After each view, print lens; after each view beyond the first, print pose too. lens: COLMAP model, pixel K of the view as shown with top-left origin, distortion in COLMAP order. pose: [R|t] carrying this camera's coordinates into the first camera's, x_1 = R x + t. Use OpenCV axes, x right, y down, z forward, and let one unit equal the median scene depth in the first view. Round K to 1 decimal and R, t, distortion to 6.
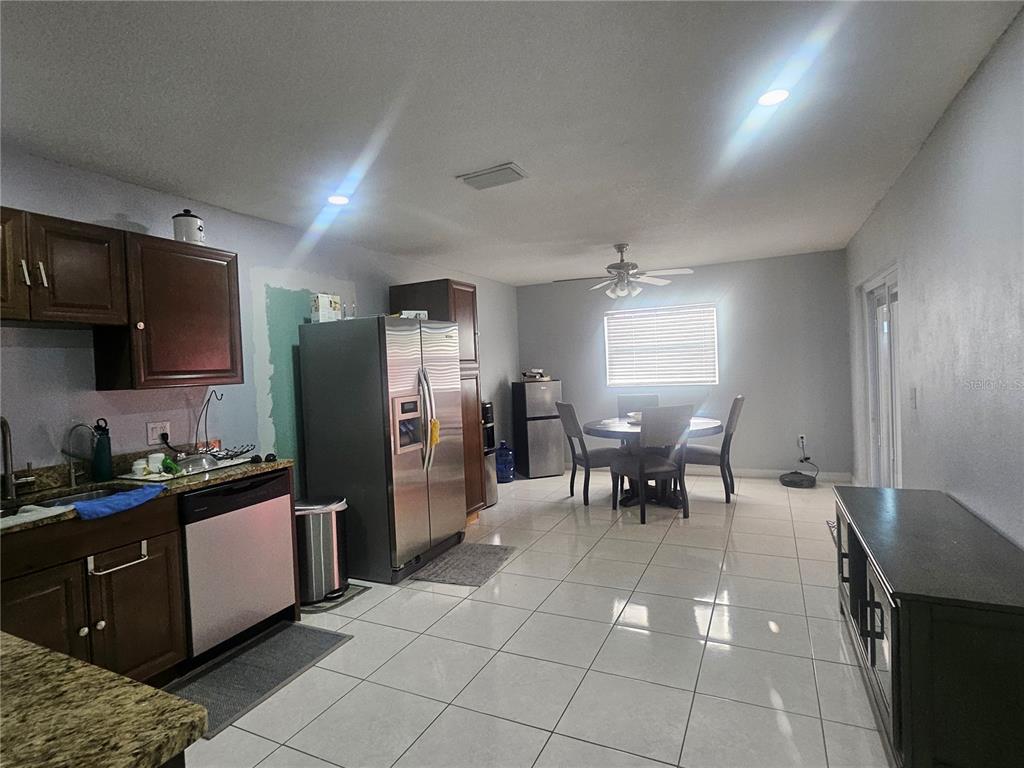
lens RADIAL K [[539.3, 0, 501.6], [0, 539.3, 376.4], [0, 0, 1]] dist [-0.001913, 0.000227]
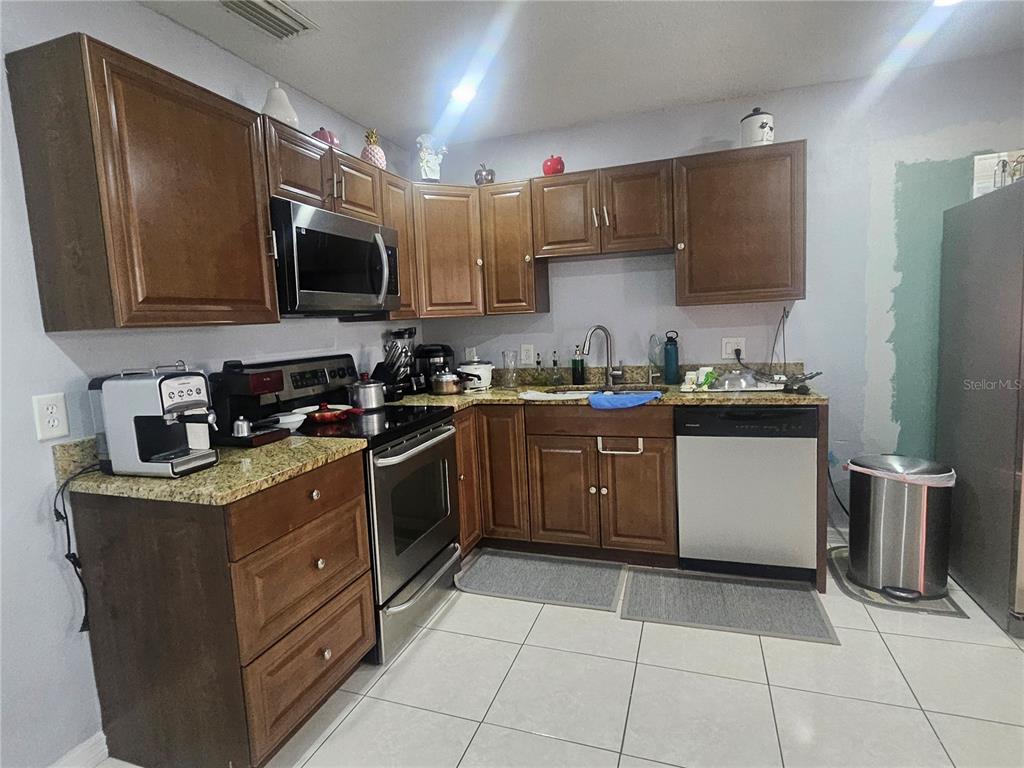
lens RADIAL K [[539.3, 0, 501.6], [0, 539.3, 376.4], [0, 0, 1]] dist [-0.001913, 0.000227]
pose [[0.120881, 0.140594, -0.982660, 0.326548], [0.026867, 0.989093, 0.144820, -0.002125], [0.992303, -0.043907, 0.115786, 0.442988]]
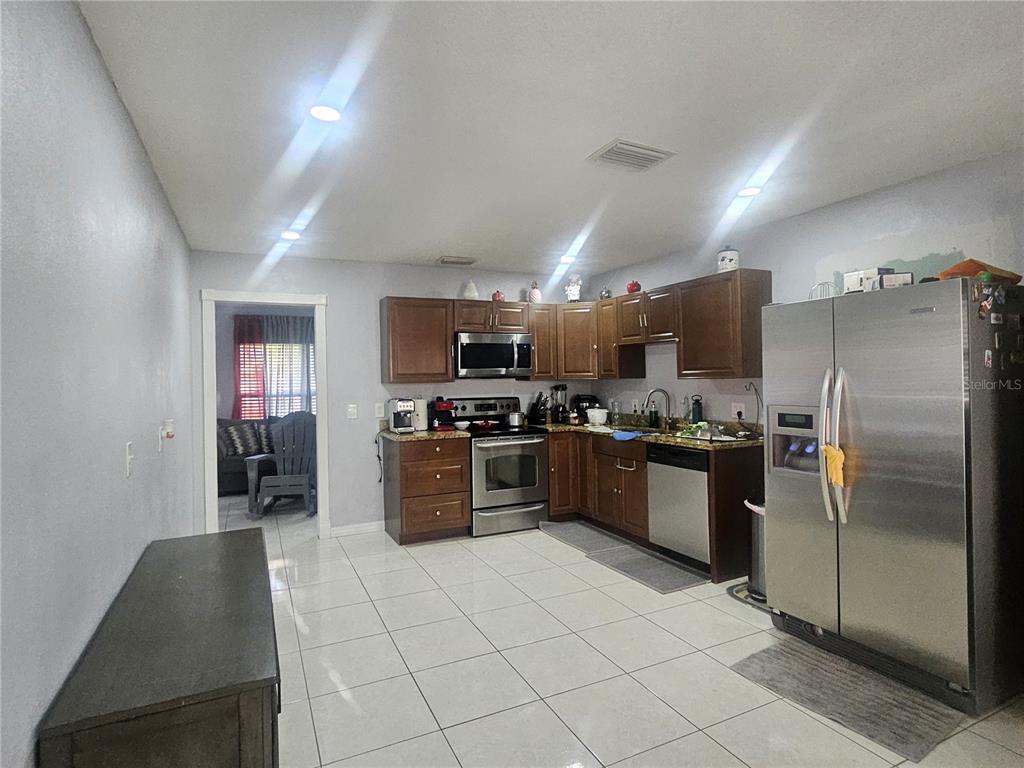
lens RADIAL K [[539.3, 0, 501.6], [0, 539.3, 376.4], [0, 0, 1]] dist [-0.001913, 0.000227]
pose [[-0.618687, 0.054074, -0.783774, 0.815858], [0.032345, 0.998536, 0.043359, -0.061645], [0.784971, 0.001474, -0.619530, 1.379935]]
